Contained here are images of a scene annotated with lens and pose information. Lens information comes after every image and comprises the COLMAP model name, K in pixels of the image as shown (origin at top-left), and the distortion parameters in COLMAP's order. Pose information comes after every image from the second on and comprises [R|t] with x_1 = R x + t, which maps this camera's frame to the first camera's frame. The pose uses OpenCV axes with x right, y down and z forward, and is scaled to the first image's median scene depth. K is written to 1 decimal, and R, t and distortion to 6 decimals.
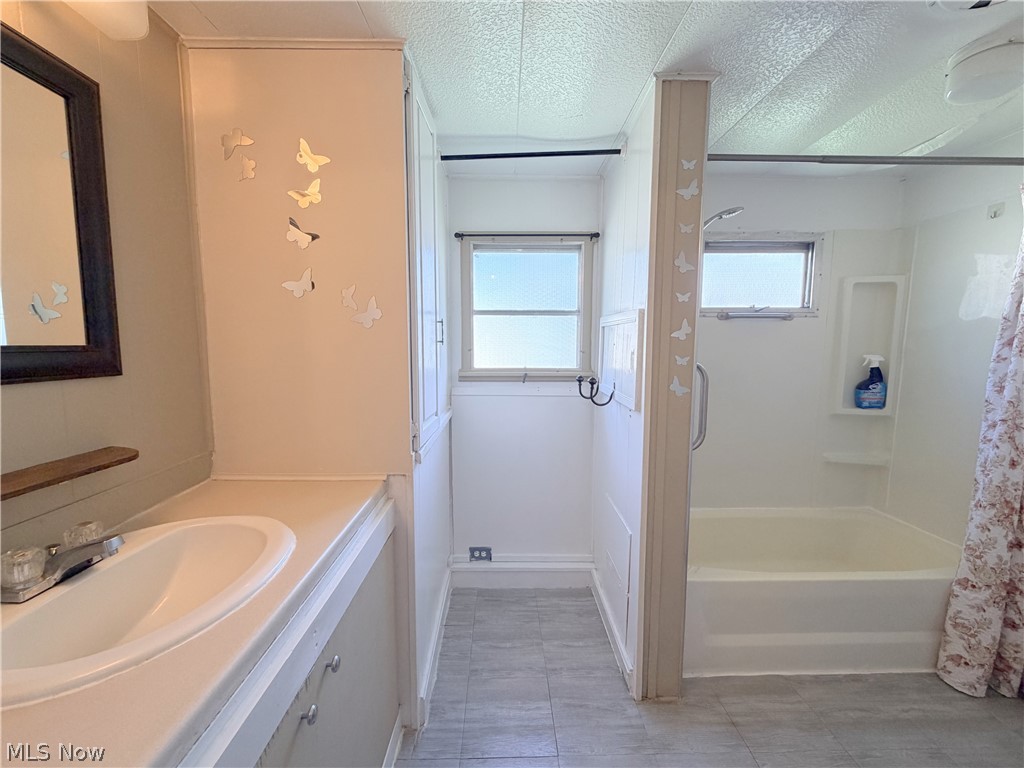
lens RADIAL K [[409.9, 0, 508.3], [0, 409.9, 384.0], [0, 0, 1]] dist [0.000492, -0.000005]
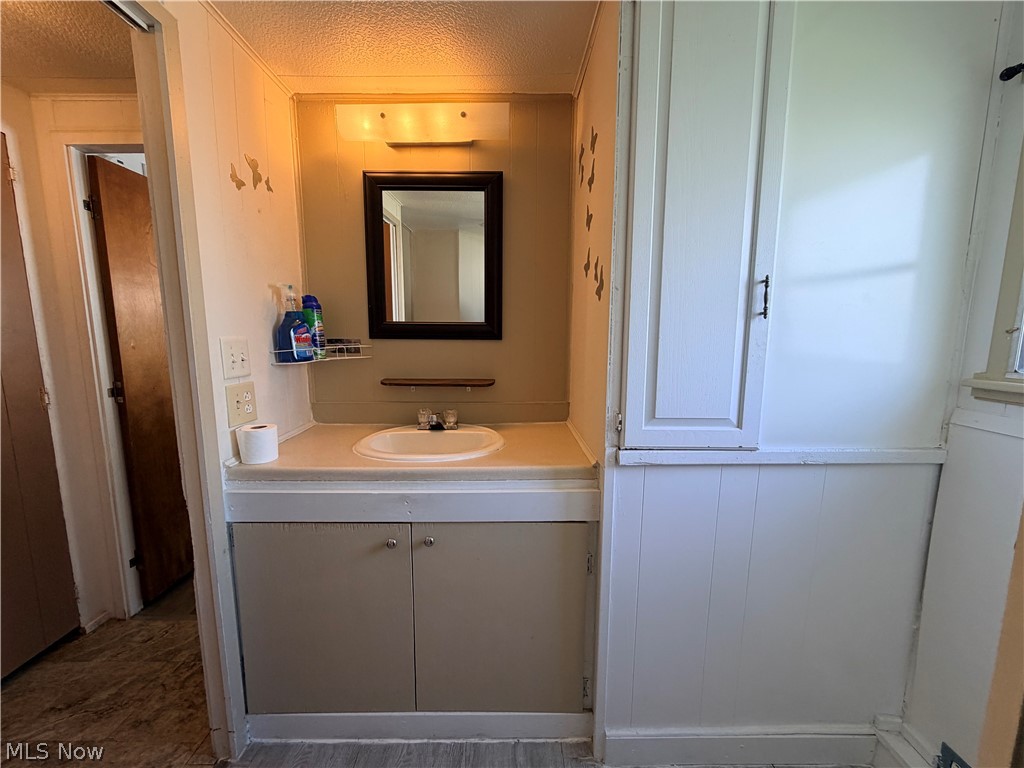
lens RADIAL K [[409.9, 0, 508.0], [0, 409.9, 386.2], [0, 0, 1]] dist [0.000492, -0.000005]
pose [[-0.017843, 0.131776, -0.991119, 0.370812], [-0.102419, 0.985821, 0.132915, -0.029244], [0.994581, 0.103881, -0.004094, 0.491933]]
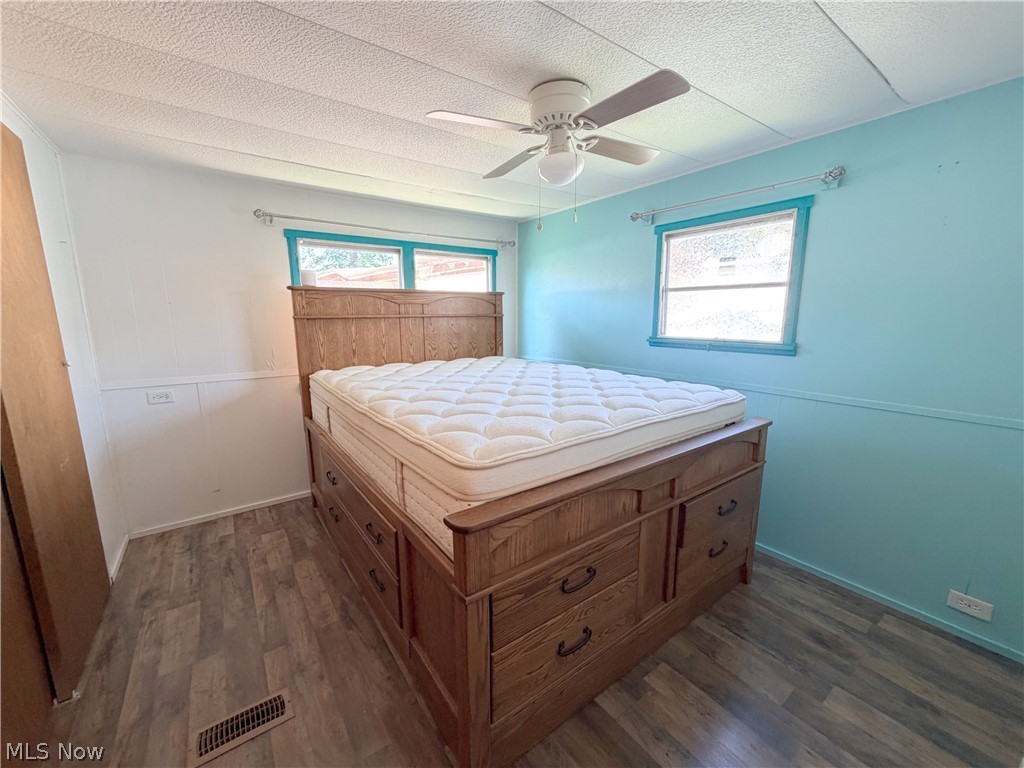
lens RADIAL K [[409.9, 0, 510.2], [0, 409.9, 385.1], [0, 0, 1]] dist [0.000492, -0.000005]
pose [[0.574530, 0.139191, -0.806562, 0.706982], [-0.078388, 0.990261, 0.115056, 0.003065], [0.814722, -0.002878, 0.579845, -0.105116]]
